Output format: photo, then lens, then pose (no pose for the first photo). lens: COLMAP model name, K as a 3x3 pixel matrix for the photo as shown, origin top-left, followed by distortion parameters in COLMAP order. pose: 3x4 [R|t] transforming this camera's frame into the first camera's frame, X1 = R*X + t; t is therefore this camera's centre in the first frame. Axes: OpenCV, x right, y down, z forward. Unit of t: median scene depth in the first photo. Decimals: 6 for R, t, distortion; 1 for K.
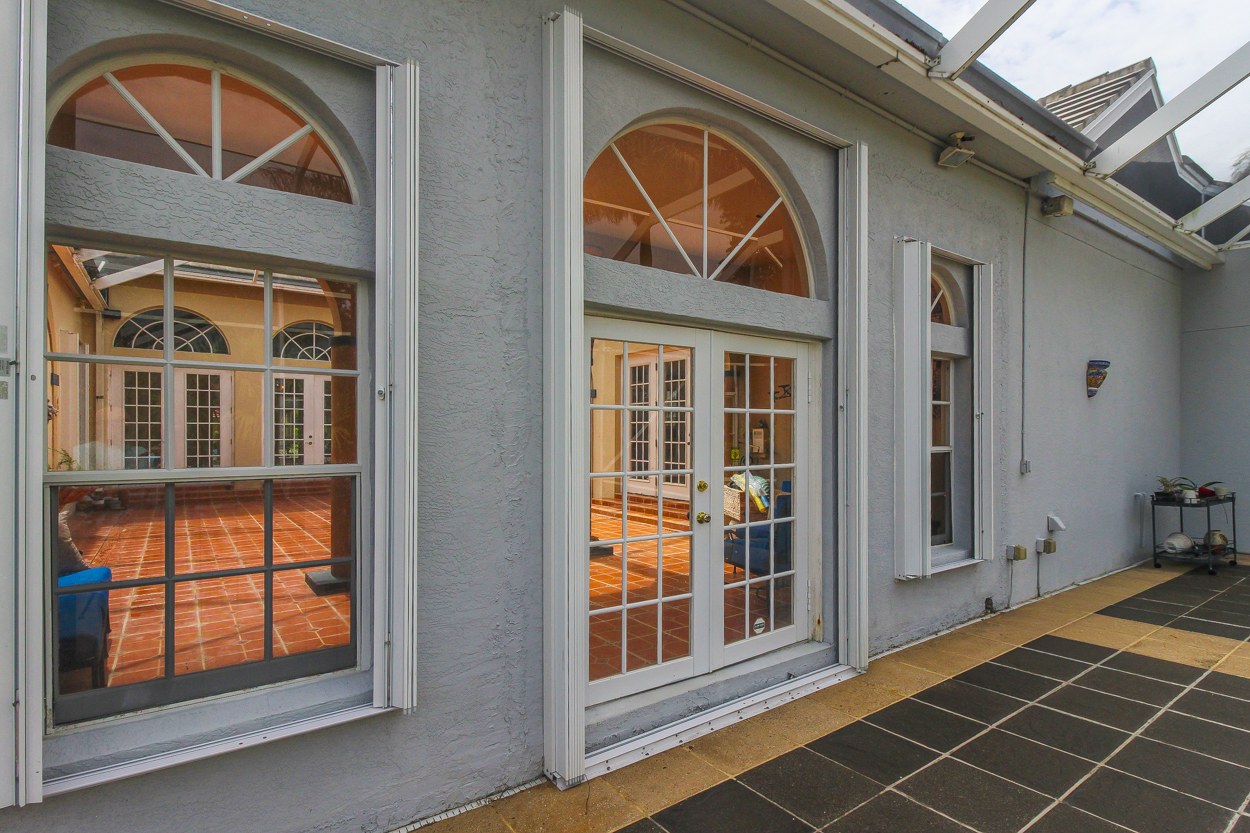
lens RADIAL K [[612.3, 0, 617.5], [0, 612.3, 428.9], [0, 0, 1]] dist [0.001242, -0.001230]
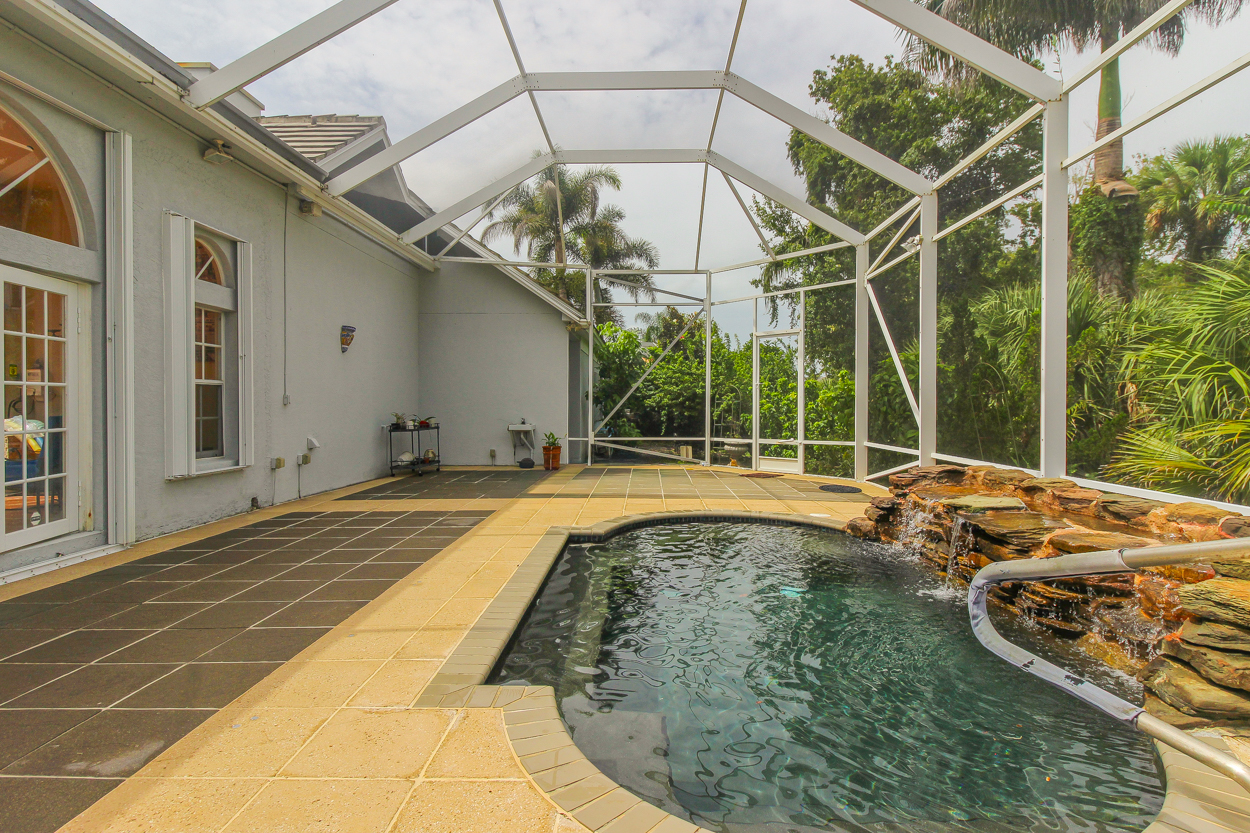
lens RADIAL K [[686.7, 0, 623.1], [0, 686.7, 417.8], [0, 0, 1]] dist [0.000290, -0.007690]
pose [[0.603773, -0.011411, 0.797075, -0.095496], [-0.014125, 0.999587, 0.025011, 0.061594], [-0.797031, -0.026360, 0.603363, -0.555247]]
